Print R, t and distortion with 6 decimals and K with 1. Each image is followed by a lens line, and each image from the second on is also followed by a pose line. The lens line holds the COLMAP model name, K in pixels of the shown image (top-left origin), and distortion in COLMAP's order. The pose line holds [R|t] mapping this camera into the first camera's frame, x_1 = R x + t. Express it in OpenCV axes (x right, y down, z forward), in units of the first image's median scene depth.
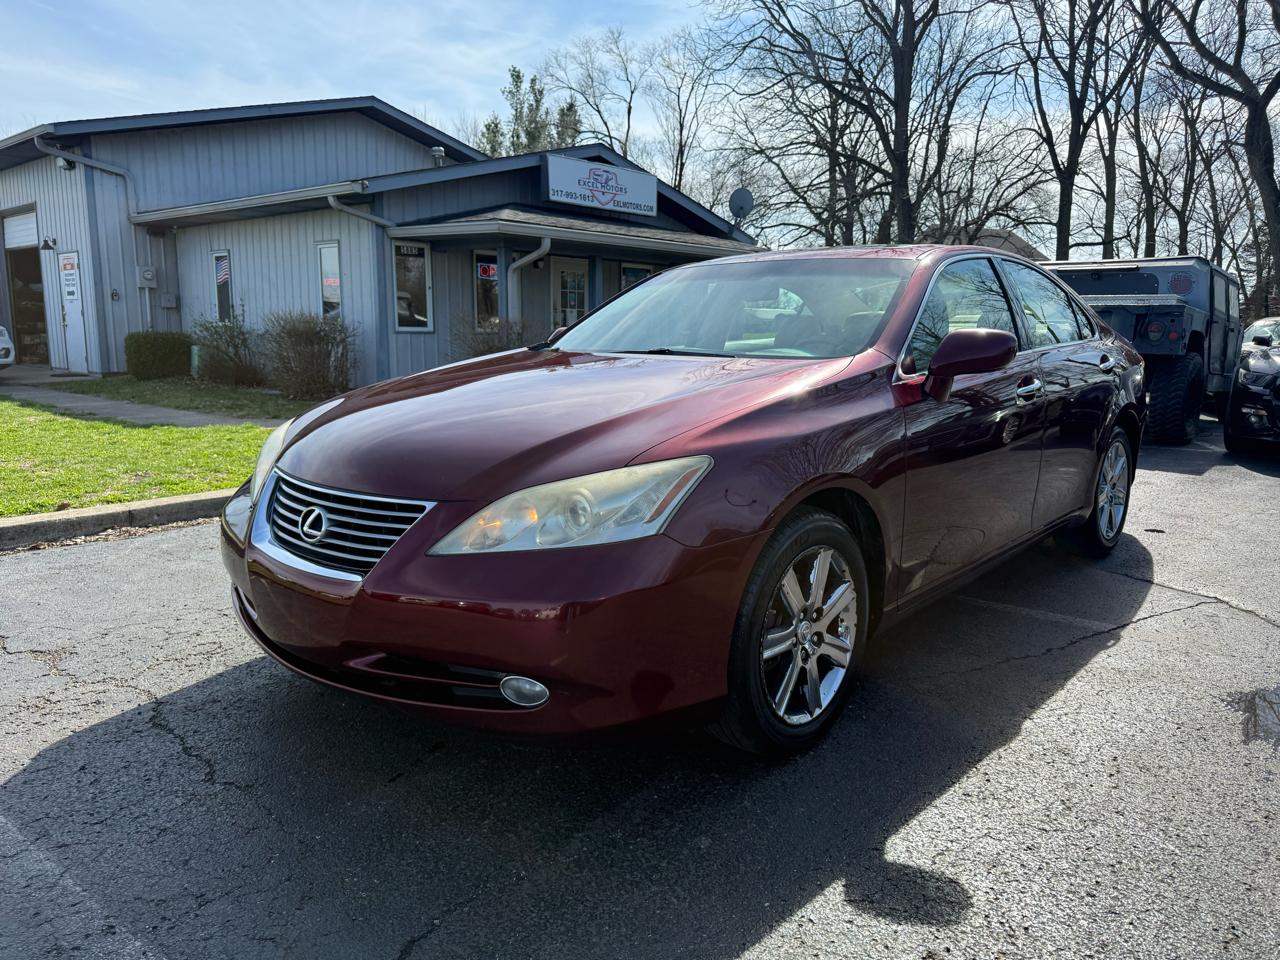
lens RADIAL K [[909.4, 0, 636.3], [0, 909.4, 482.6], [0, 0, 1]] dist [0.038639, -0.047303]
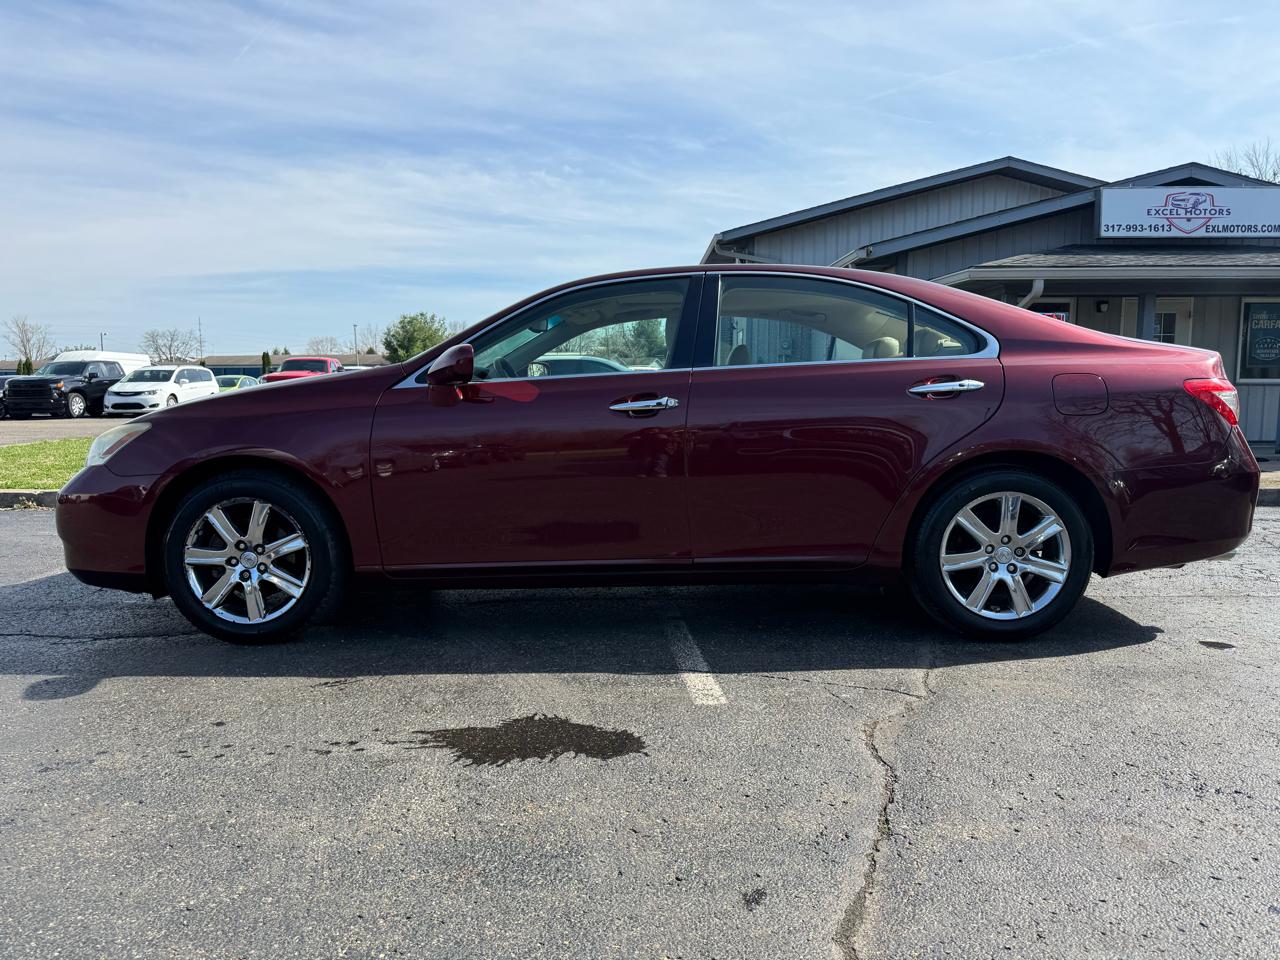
lens RADIAL K [[909.4, 0, 636.3], [0, 909.4, 482.6], [0, 0, 1]] dist [0.038639, -0.047303]
pose [[0.671258, 0.060592, -0.738743, 0.280017], [-0.112492, 0.993436, -0.020733, 0.001181], [0.732637, 0.097020, 0.673669, 0.078821]]
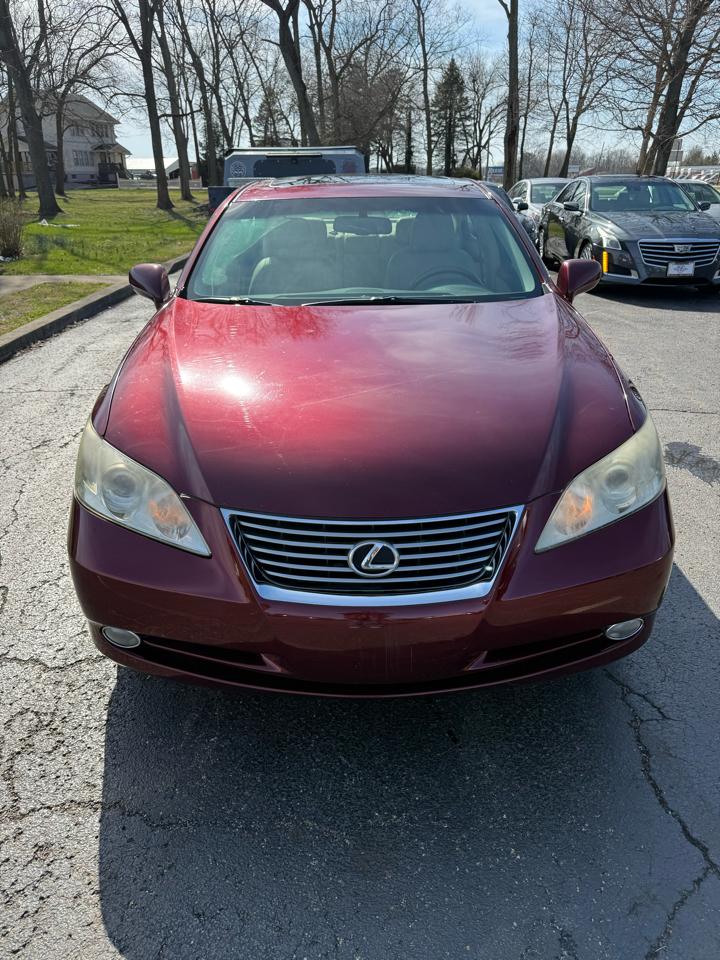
lens RADIAL K [[690.0, 0, 380.8], [0, 690.0, 478.3], [0, 0, 1]] dist [0.002233, -0.002322]
pose [[0.729654, -0.279820, 0.623944, -0.124940], [0.122921, 0.951252, 0.282862, -0.038607], [-0.672678, -0.129696, 0.728480, 0.076047]]
